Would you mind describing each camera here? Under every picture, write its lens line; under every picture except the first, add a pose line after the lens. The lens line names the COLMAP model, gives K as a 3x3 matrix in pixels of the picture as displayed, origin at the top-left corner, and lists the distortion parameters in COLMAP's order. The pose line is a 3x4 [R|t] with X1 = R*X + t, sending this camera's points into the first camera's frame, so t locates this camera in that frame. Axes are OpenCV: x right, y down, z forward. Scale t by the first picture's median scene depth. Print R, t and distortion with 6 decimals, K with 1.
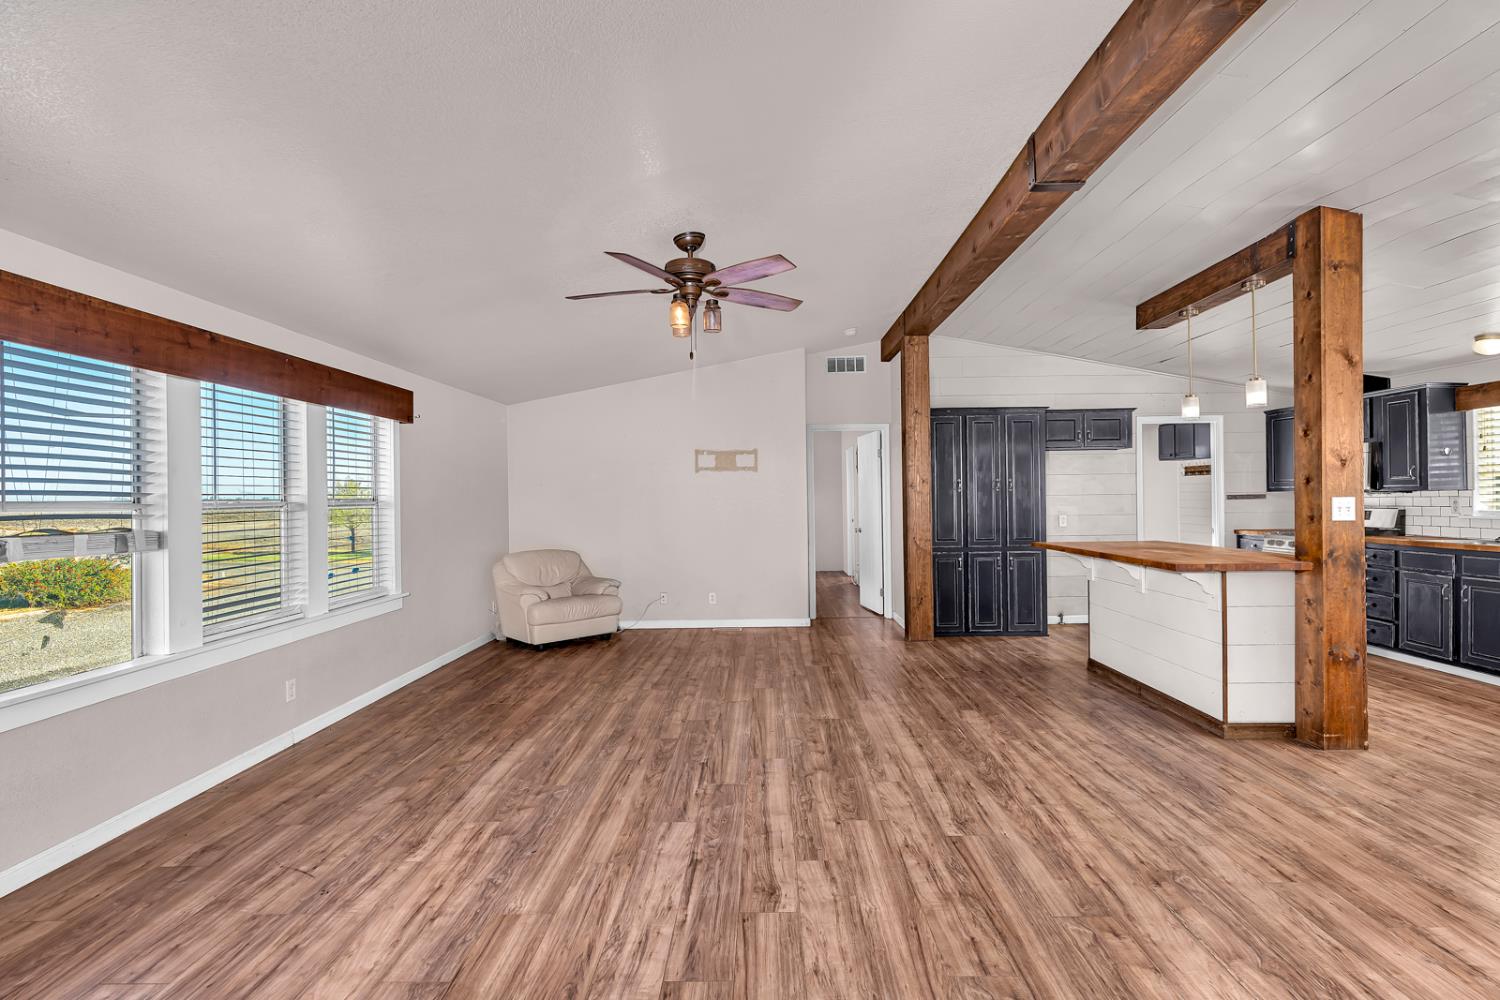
lens RADIAL K [[655.5, 0, 777.8], [0, 655.5, 498.4], [0, 0, 1]] dist [-0.003823, 0.000140]
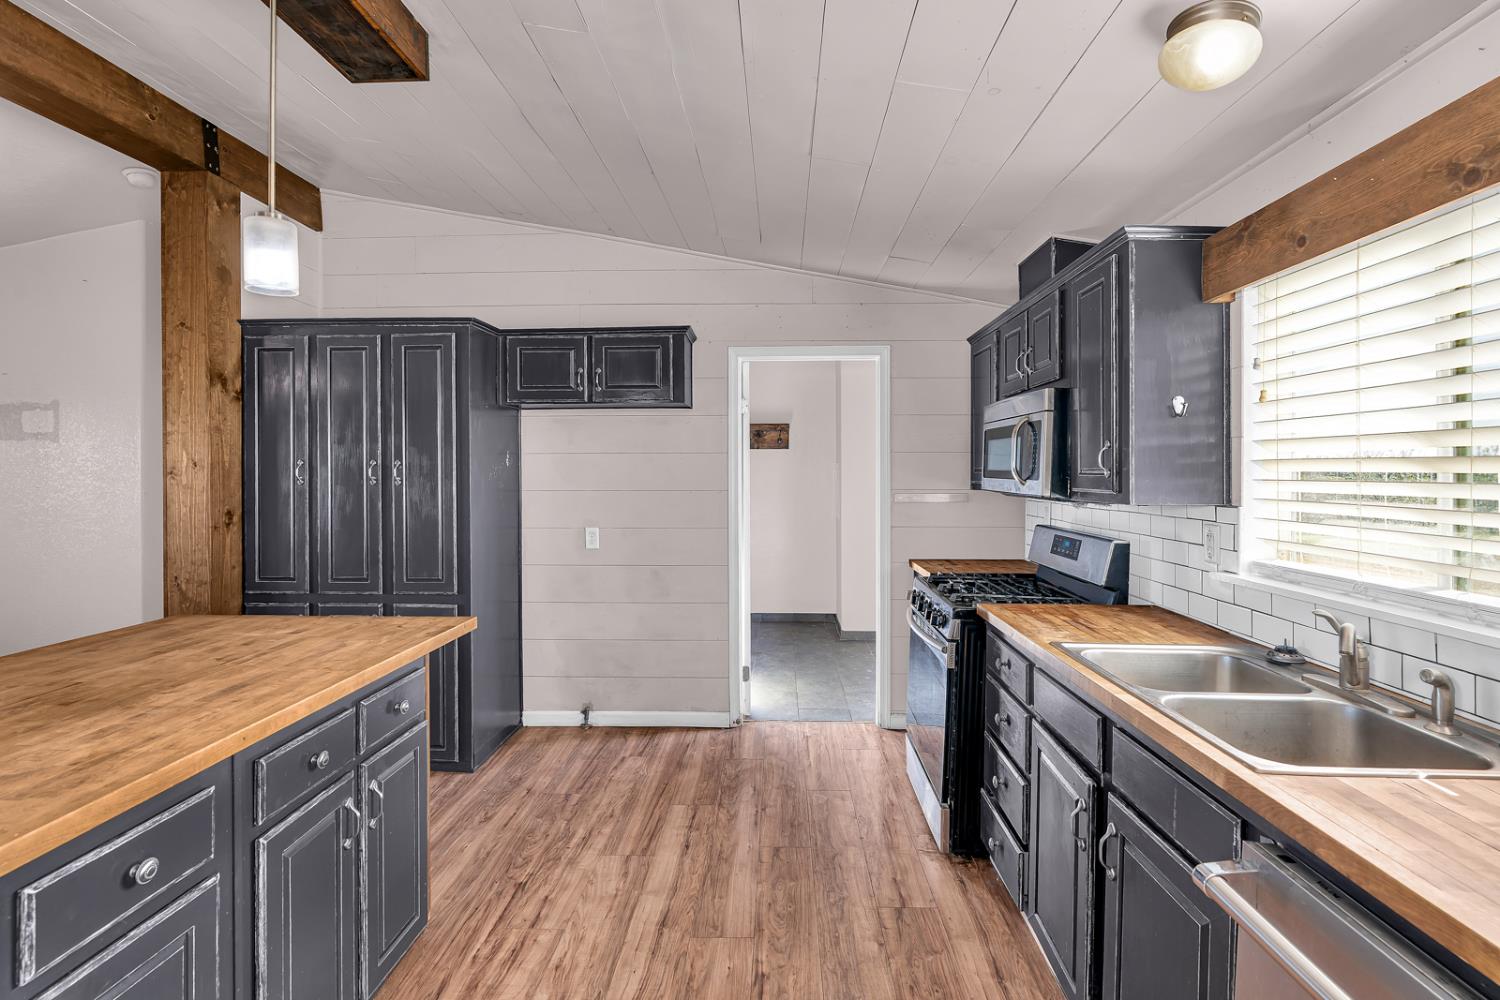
lens RADIAL K [[688.9, 0, 757.0], [0, 688.9, 474.4], [0, 0, 1]] dist [-0.005692, 0.001829]
pose [[0.999401, 0.011459, -0.032665, 1.448521], [-0.011205, 0.999906, 0.007941, -0.059040], [0.032753, -0.007570, 0.999435, 1.077612]]
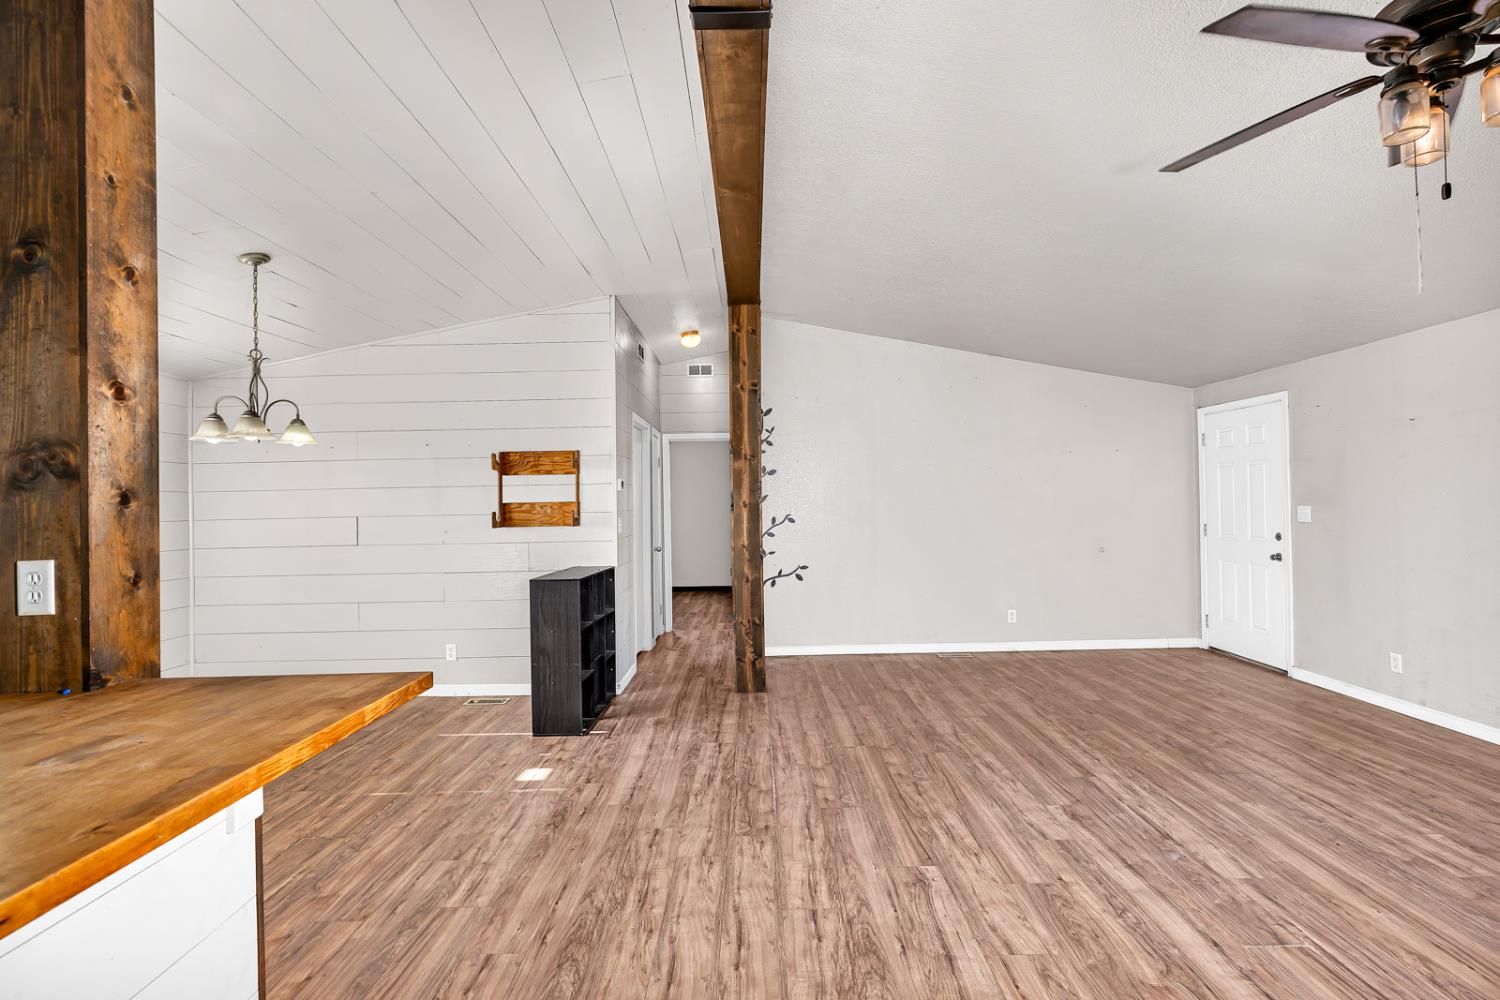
lens RADIAL K [[701.7, 0, 754.9], [0, 701.7, 503.1], [0, 0, 1]] dist [-0.003756, 0.000795]
pose [[-0.999537, 0.030241, 0.003454, 0.449985], [0.030238, 0.999542, -0.001092, -0.018984], [-0.003486, -0.000987, -0.999993, 1.808003]]
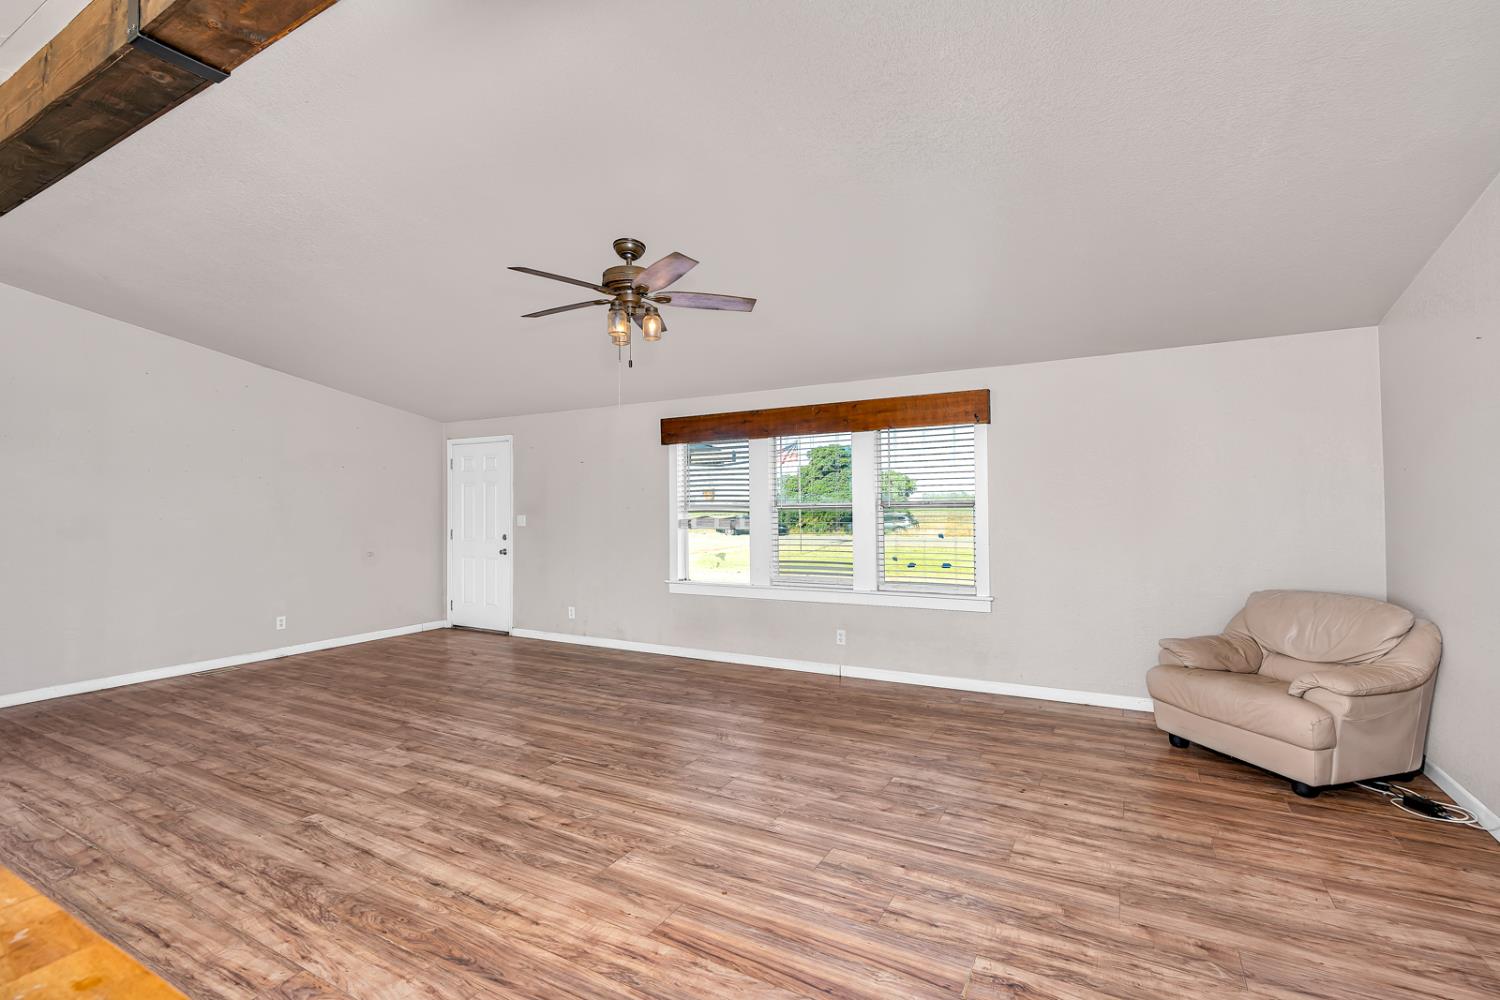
lens RADIAL K [[685.8, 0, 766.8], [0, 685.8, 506.2], [0, 0, 1]] dist [-0.011129, 0.005914]
pose [[-0.479790, 0.018231, -0.877194, 0.814884], [0.016263, 0.999797, 0.011884, -0.016257], [0.877233, -0.008564, -0.479989, 2.014743]]
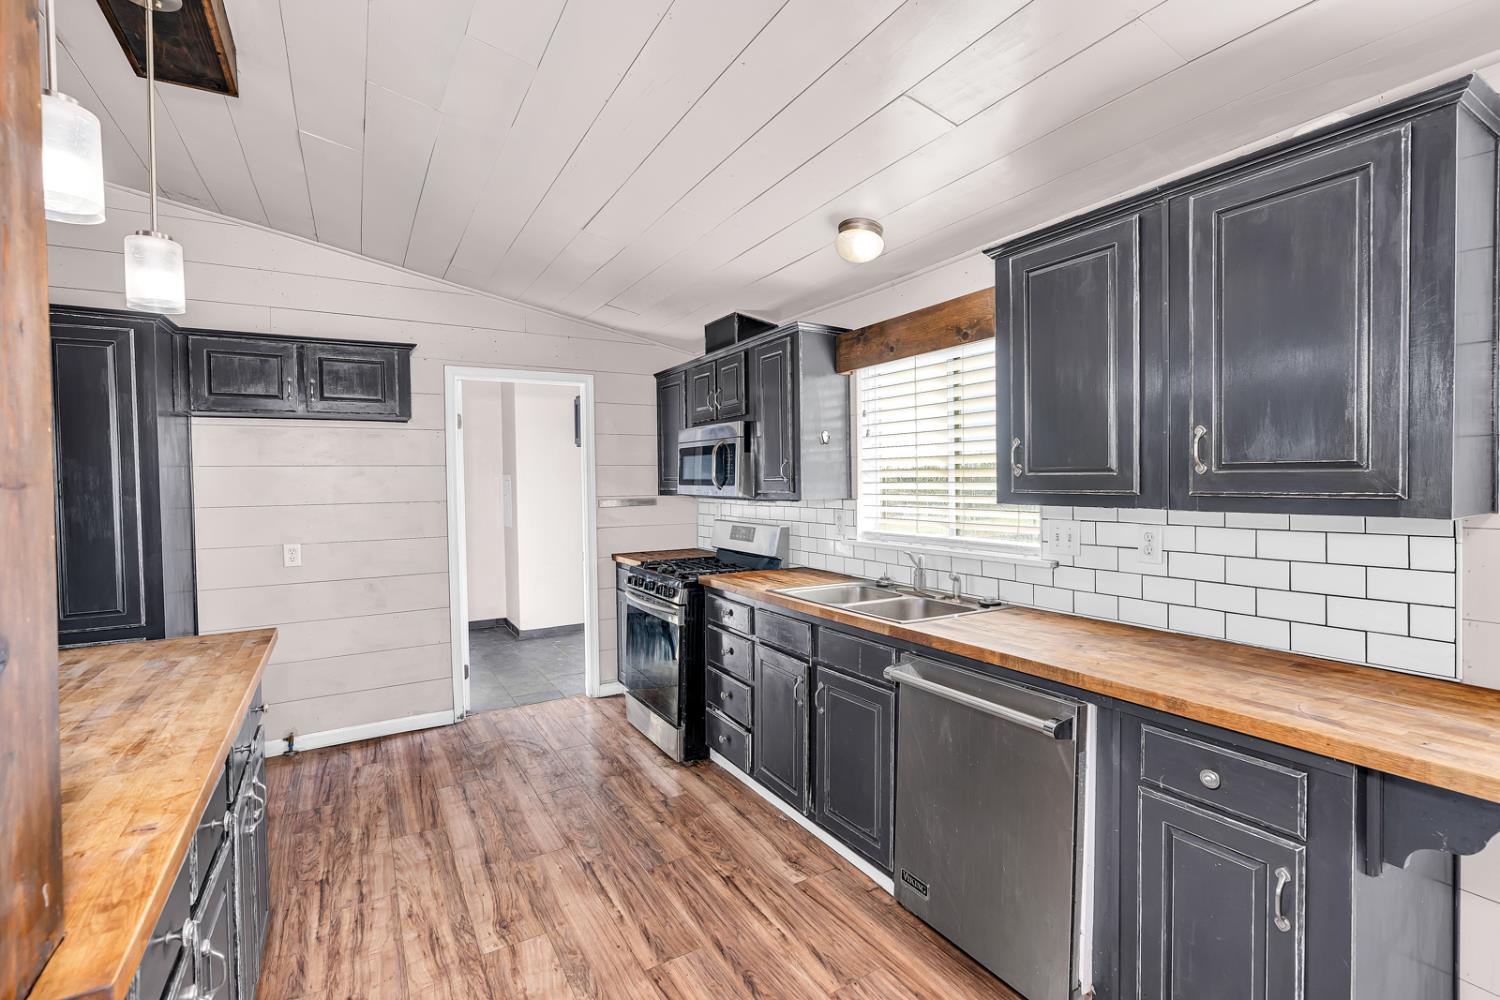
lens RADIAL K [[680.8, 0, 752.5], [0, 680.8, 493.6], [0, 0, 1]] dist [-0.002391, 0.000717]
pose [[0.859877, -0.009326, 0.510416, 1.165412], [0.001242, 0.999868, 0.016177, -0.053757], [-0.510500, -0.013276, 0.859775, 0.883125]]
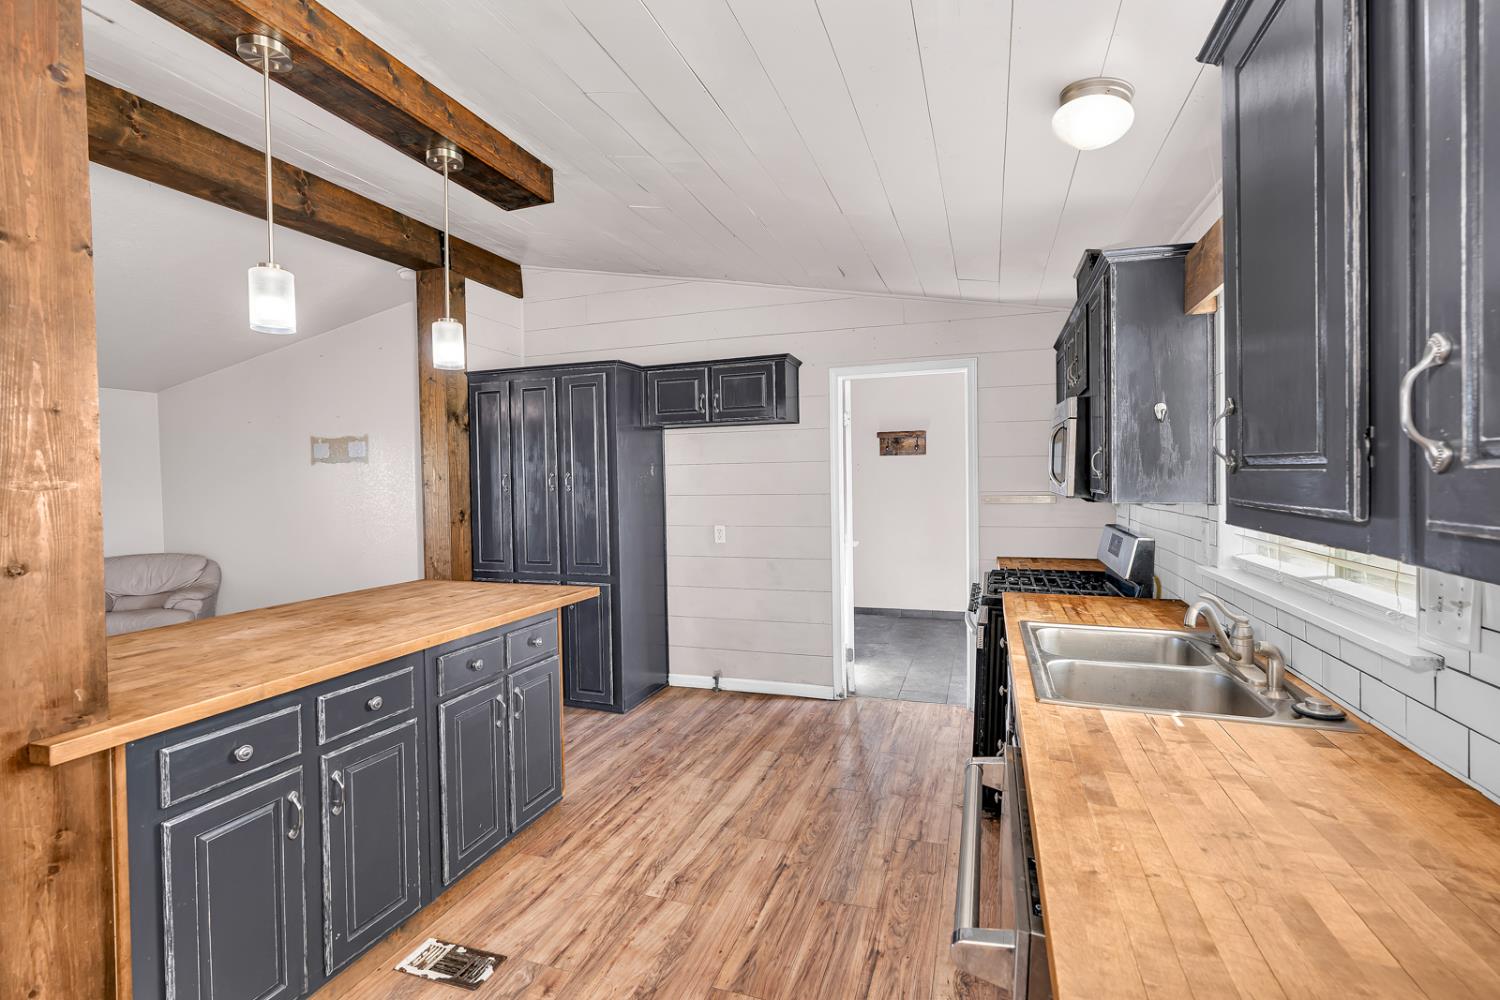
lens RADIAL K [[680.8, 0, 752.5], [0, 680.8, 493.6], [0, 0, 1]] dist [-0.002391, 0.000717]
pose [[0.944569, 0.004751, -0.328279, 1.690385], [0.005234, 0.999550, 0.029526, -0.062693], [0.328272, -0.029608, 0.944119, 0.923214]]
